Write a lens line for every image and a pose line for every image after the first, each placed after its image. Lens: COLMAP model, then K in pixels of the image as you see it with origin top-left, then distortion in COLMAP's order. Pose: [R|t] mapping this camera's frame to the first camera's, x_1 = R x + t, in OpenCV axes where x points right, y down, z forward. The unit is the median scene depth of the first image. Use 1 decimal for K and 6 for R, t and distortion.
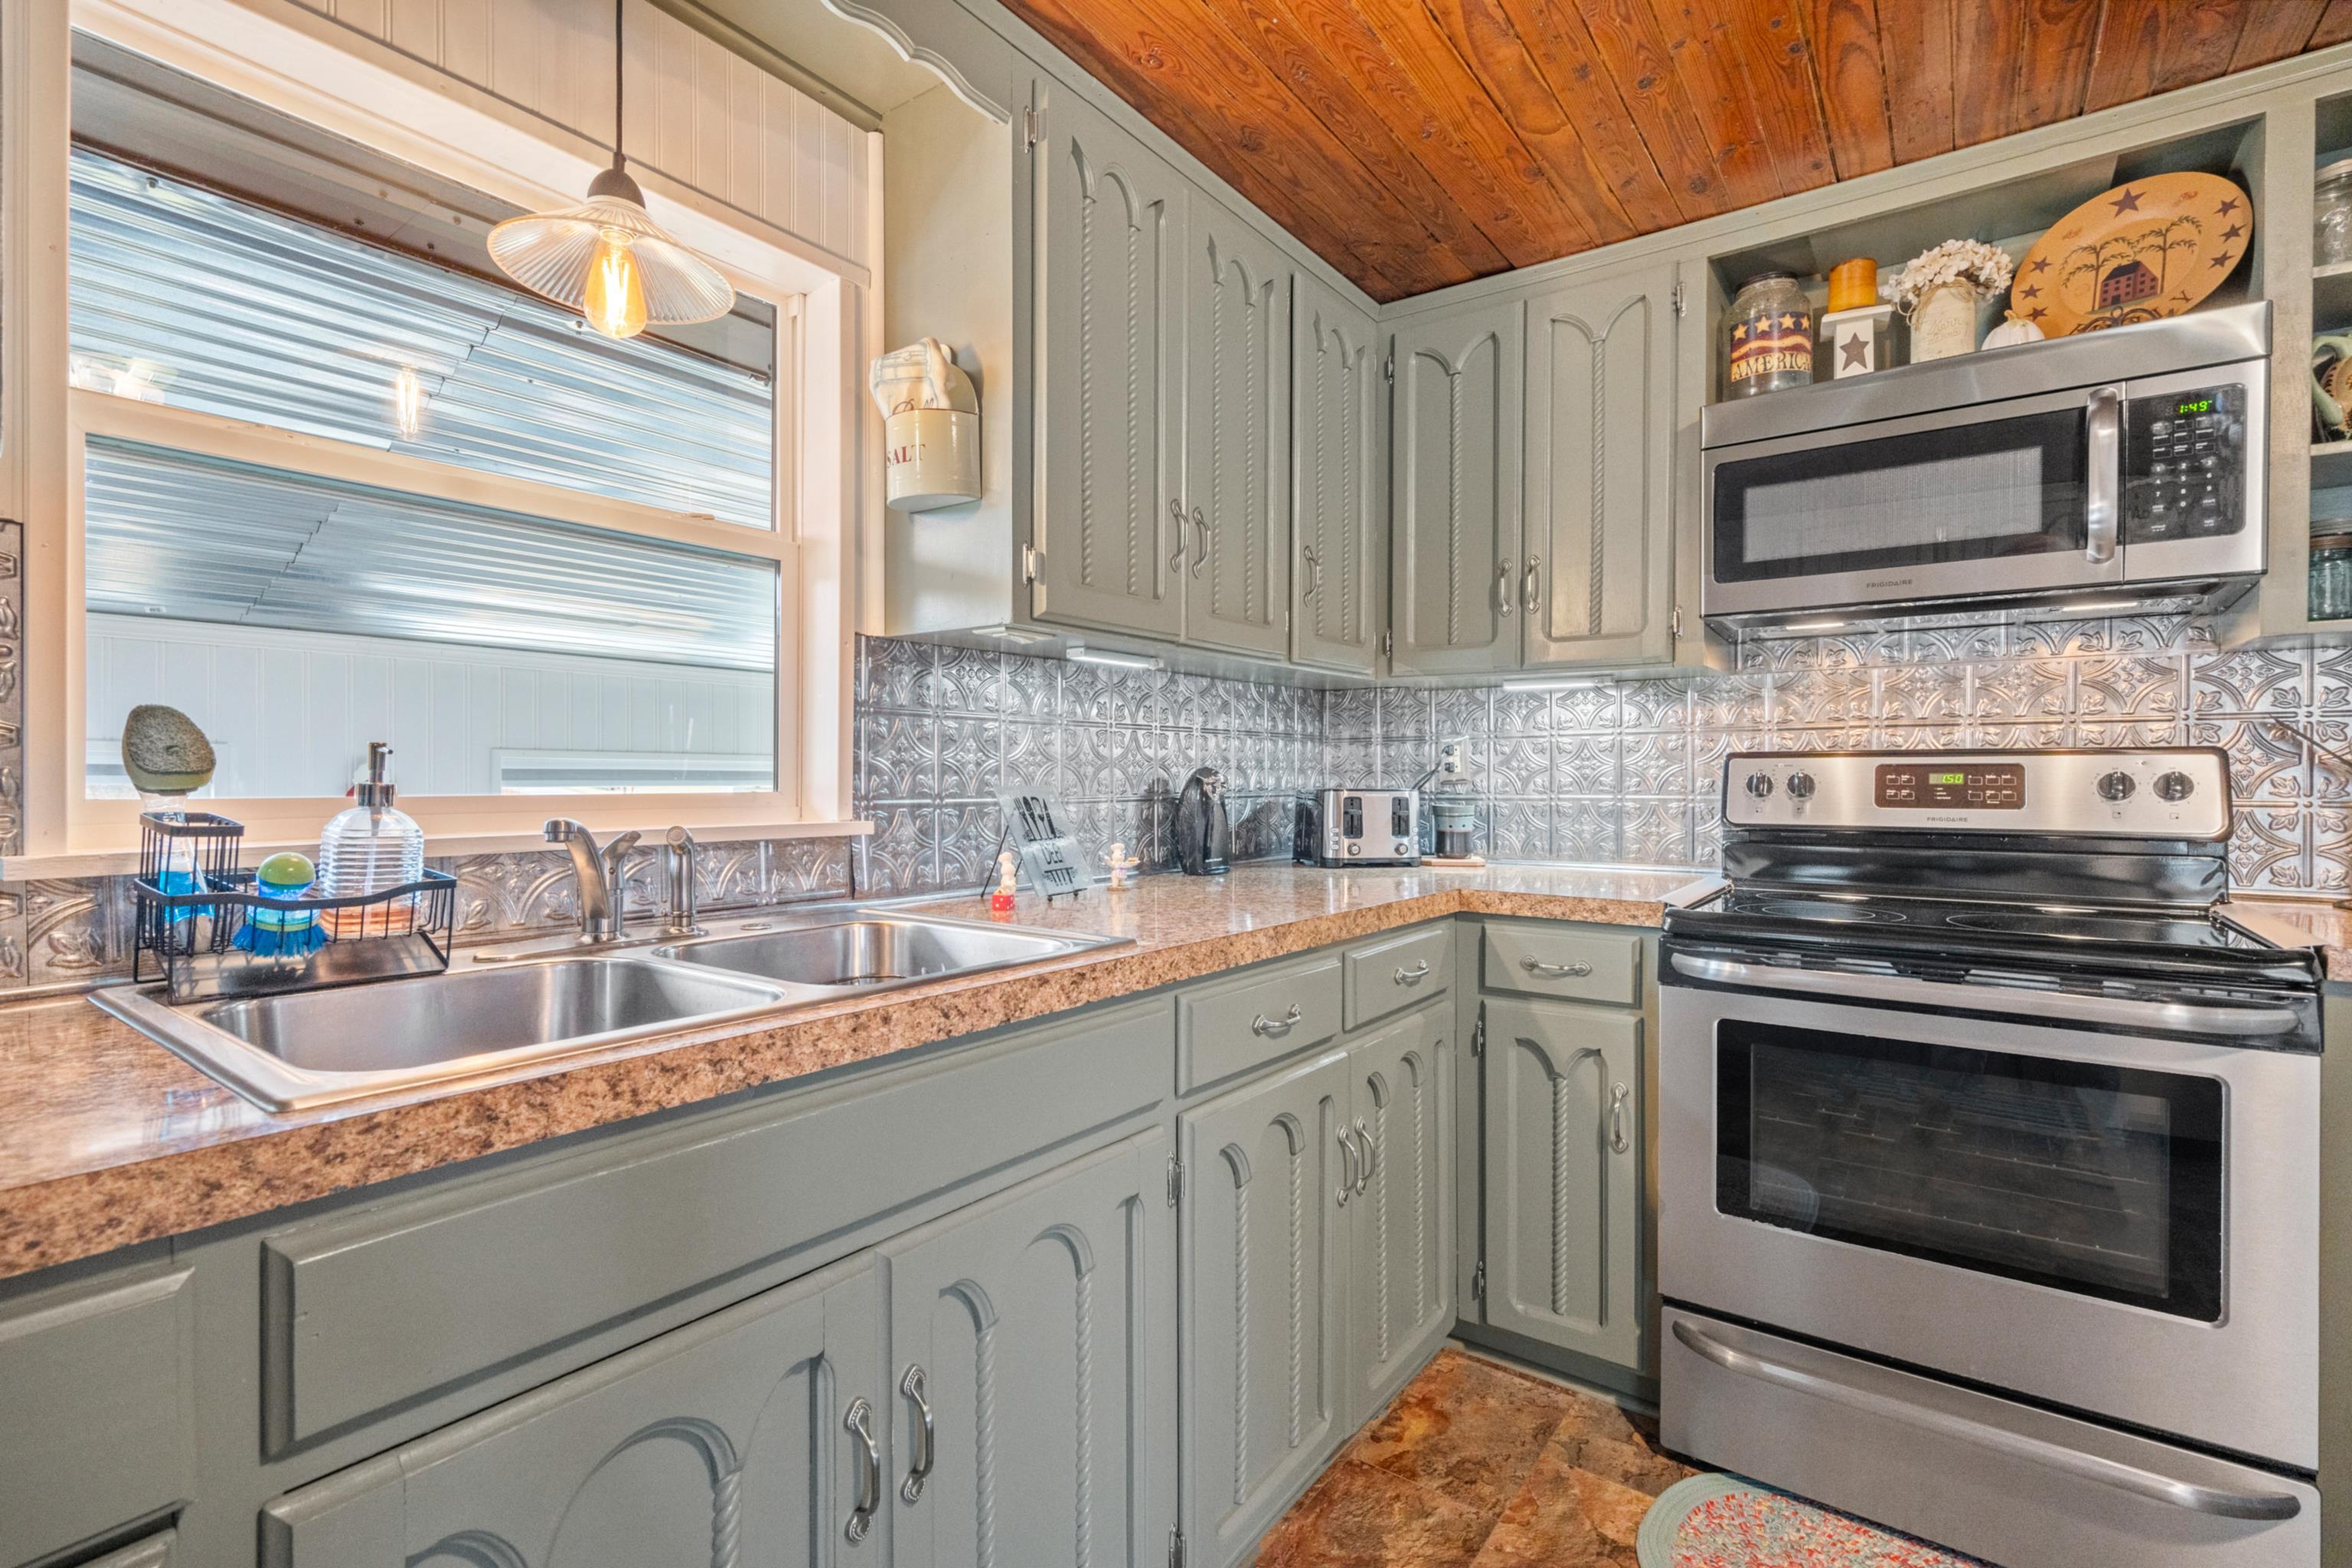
lens RADIAL K [[1069.2, 0, 1173.8], [0, 1069.2, 781.2], [0, 0, 1]] dist [-0.000034, 0.001772]
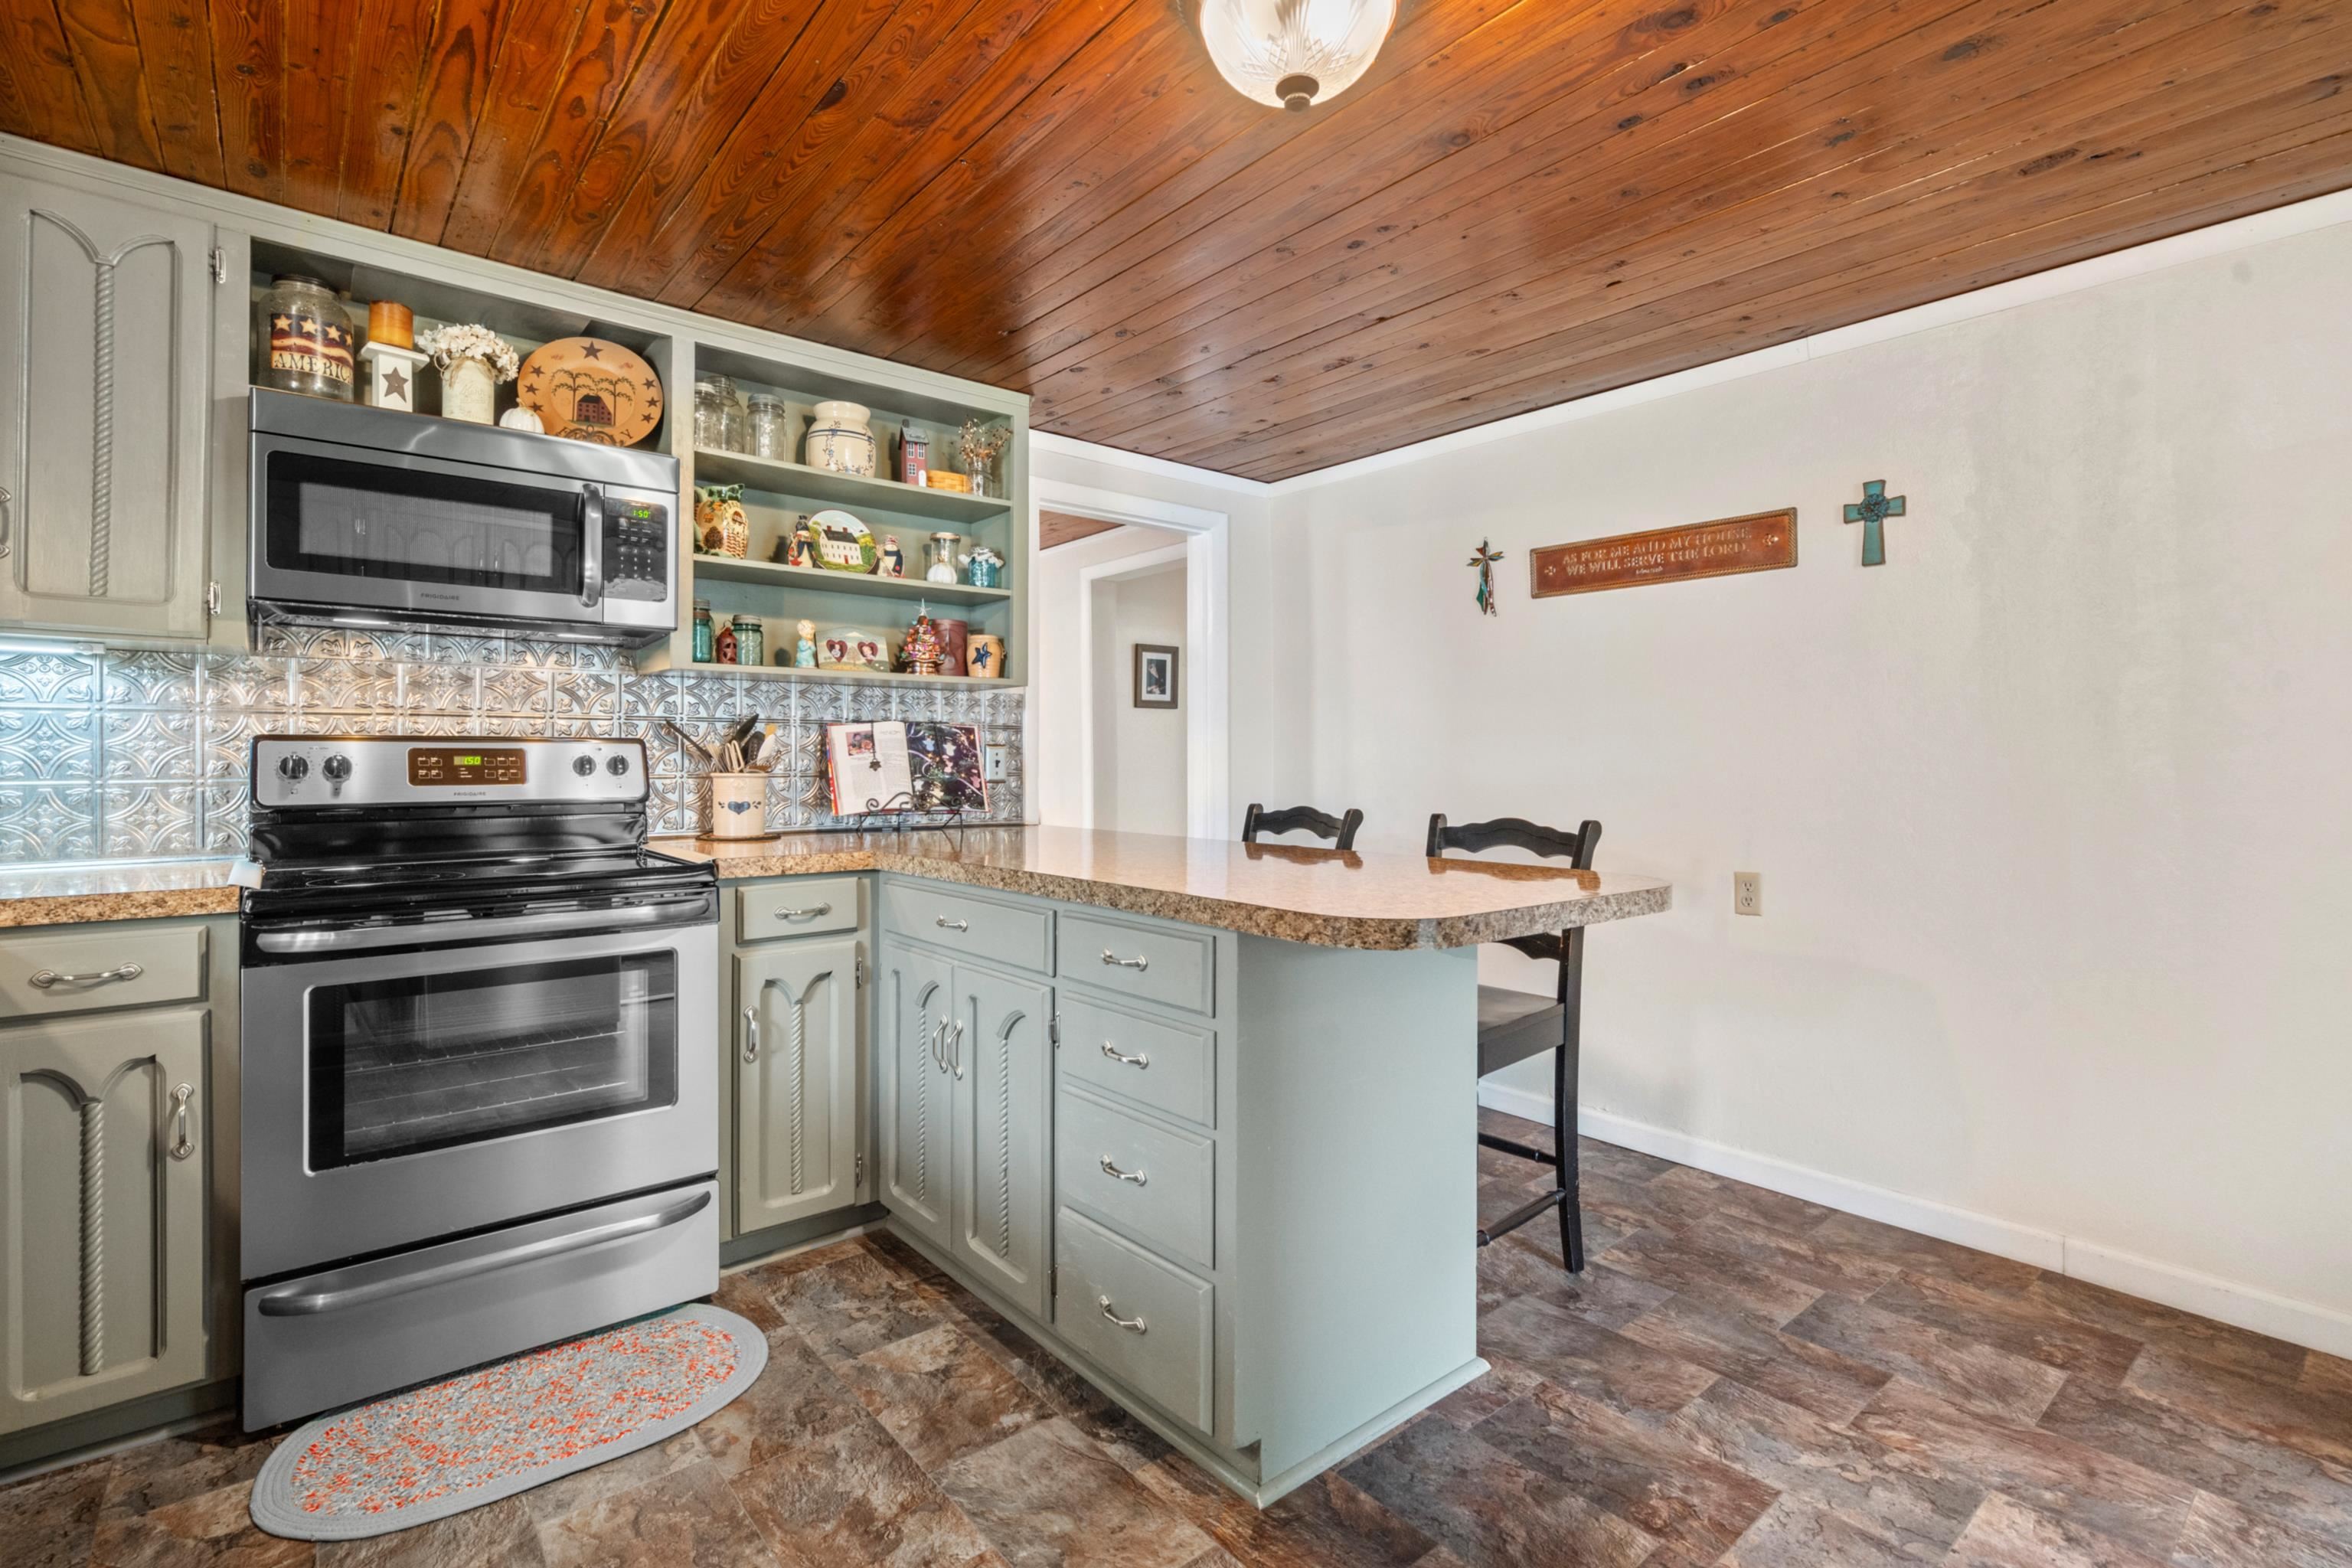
lens RADIAL K [[1069.2, 0, 1168.8], [0, 1069.2, 768.7], [0, 0, 1]] dist [-0.000034, 0.001772]
pose [[0.240324, -0.009076, 0.970650, -0.282192], [0.007708, 0.999943, 0.007441, 0.004453], [-0.970662, 0.005694, 0.240380, -0.068949]]
